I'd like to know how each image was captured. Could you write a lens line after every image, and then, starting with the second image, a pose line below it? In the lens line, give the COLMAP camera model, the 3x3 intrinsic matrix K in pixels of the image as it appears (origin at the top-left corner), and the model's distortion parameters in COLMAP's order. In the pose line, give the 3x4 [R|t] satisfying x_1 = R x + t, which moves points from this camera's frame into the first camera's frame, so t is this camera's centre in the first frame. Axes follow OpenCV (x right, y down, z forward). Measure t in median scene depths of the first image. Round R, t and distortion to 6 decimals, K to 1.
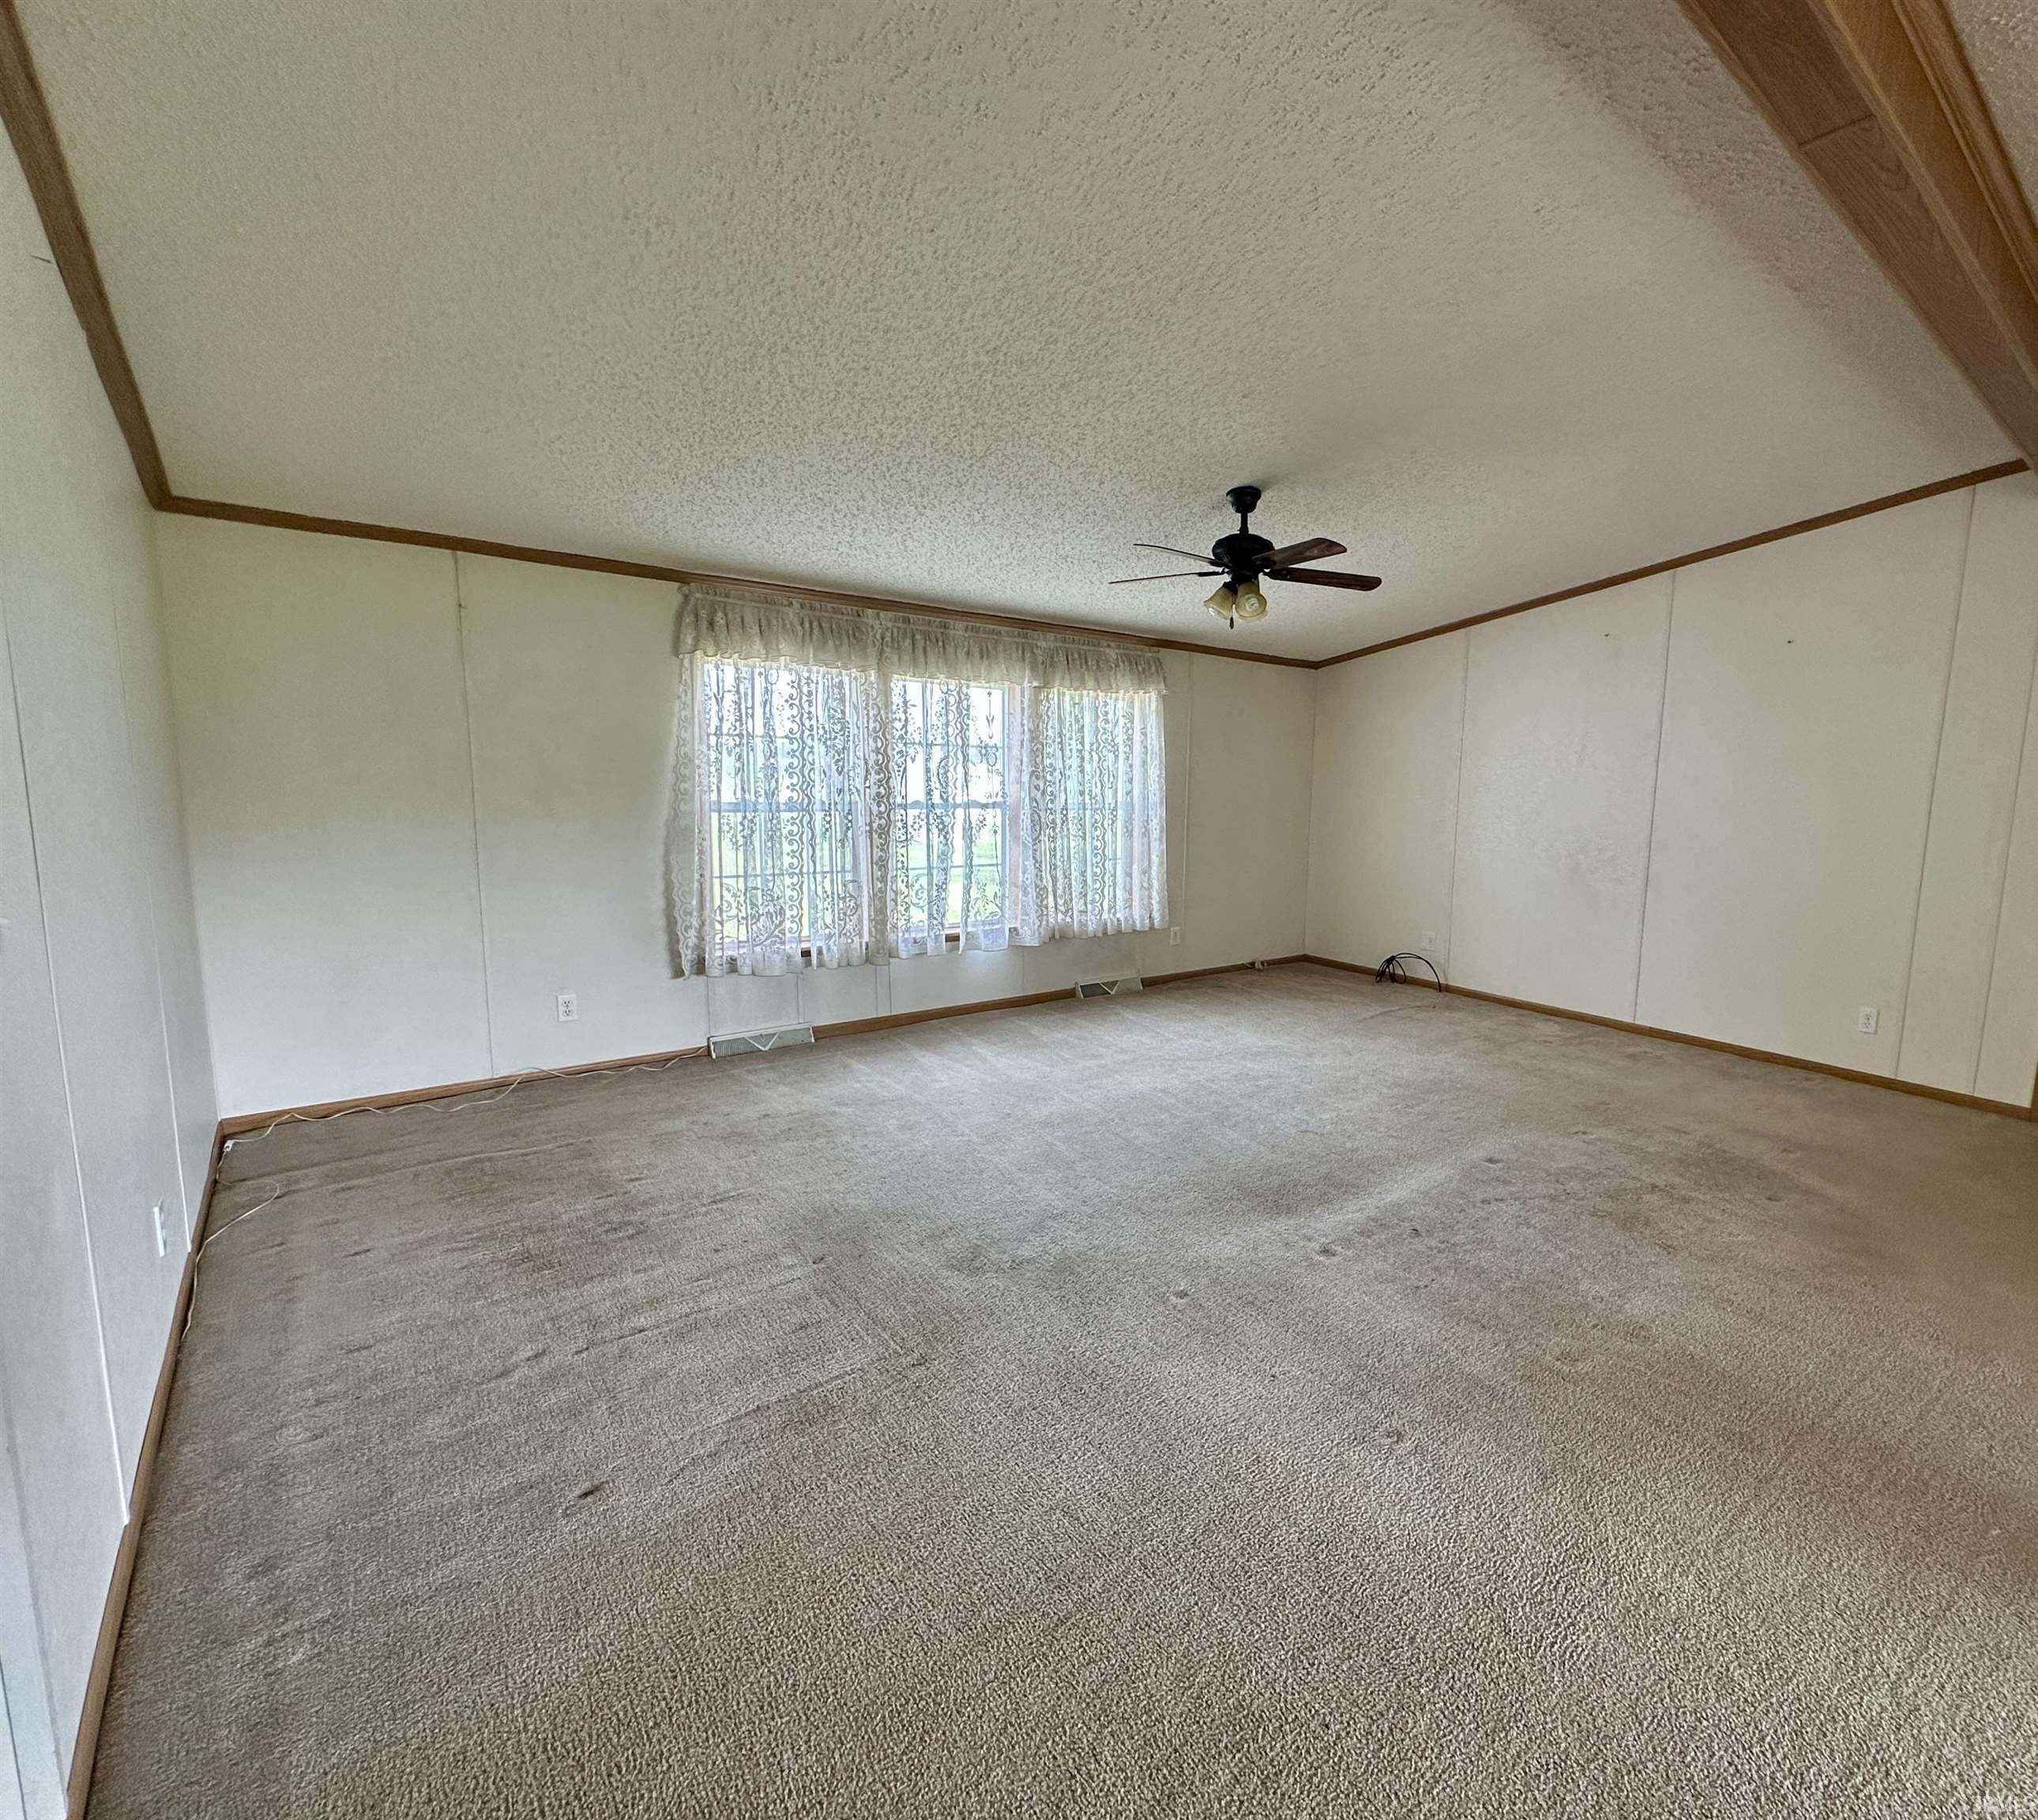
lens RADIAL K [[968.4, 0, 1022.6], [0, 968.4, 906.6], [0, 0, 1]] dist [0.003974, -0.000542]
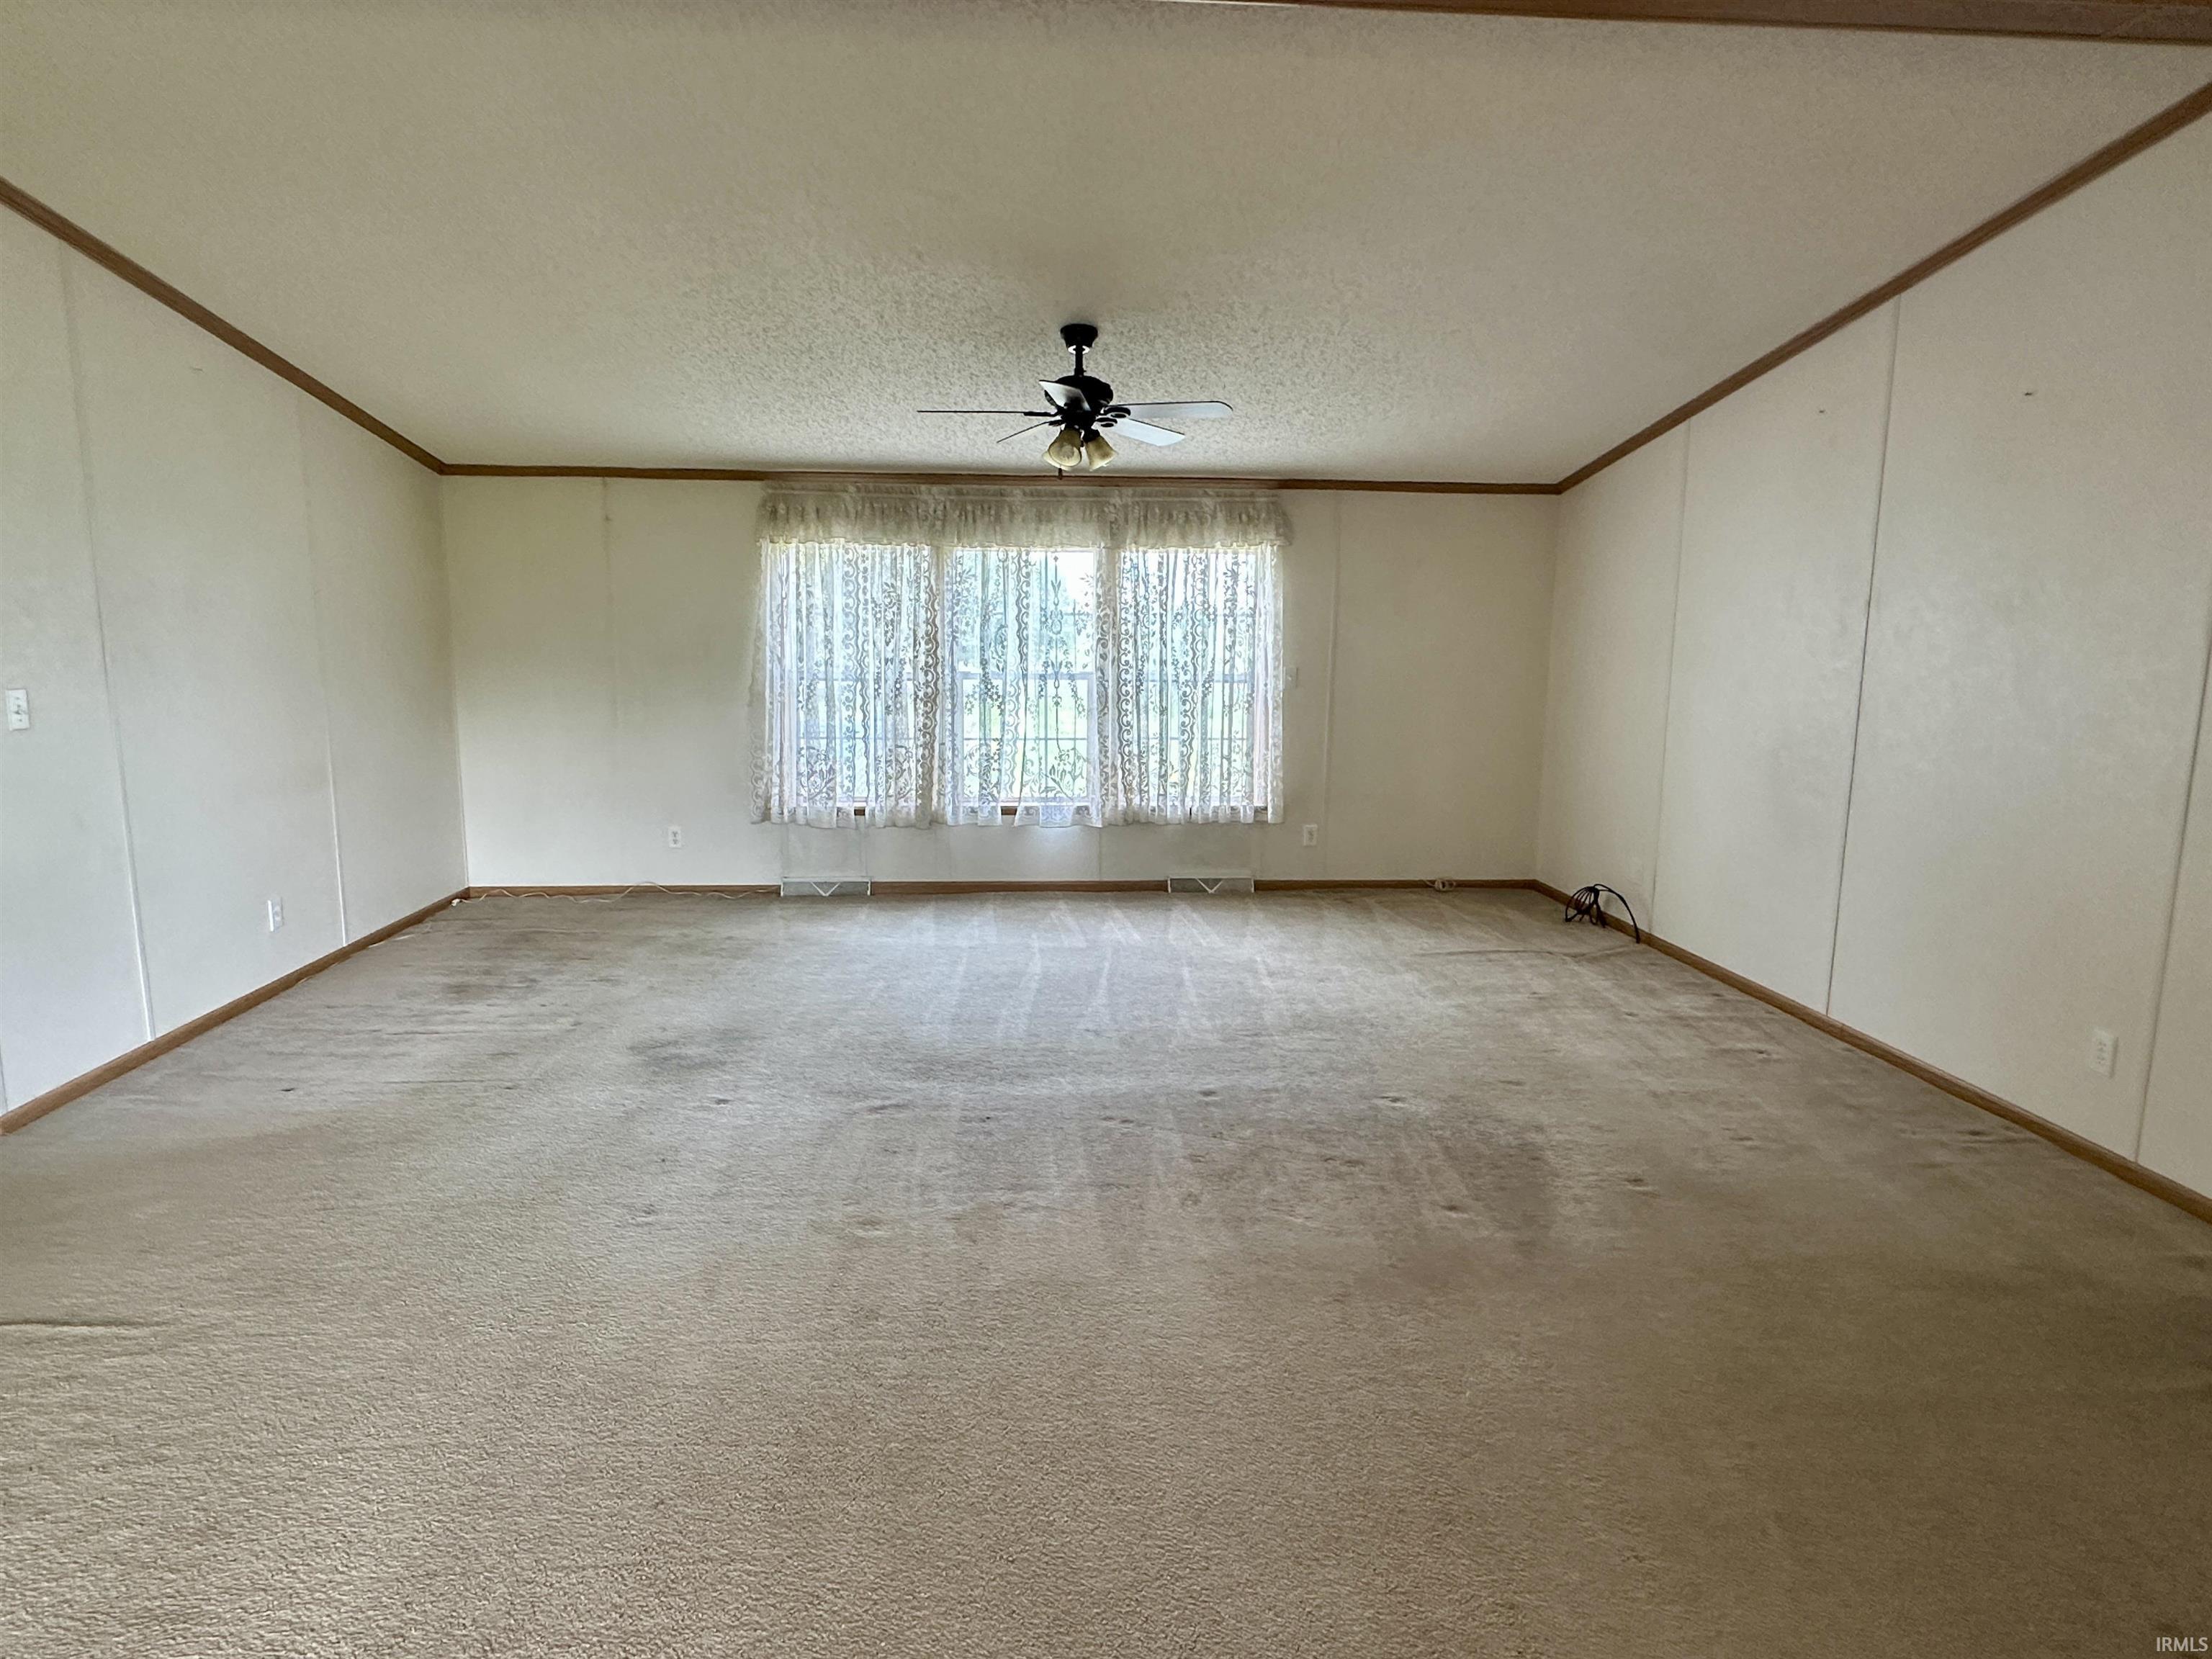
lens RADIAL K [[1195.7, 0, 1099.6], [0, 1195.7, 838.9], [0, 0, 1]] dist [0.011600, -0.004948]
pose [[0.802919, 0.081373, -0.590508, 0.768976], [-0.069445, 0.996662, 0.042917, 0.002675], [0.592030, 0.006549, 0.805890, 0.079214]]
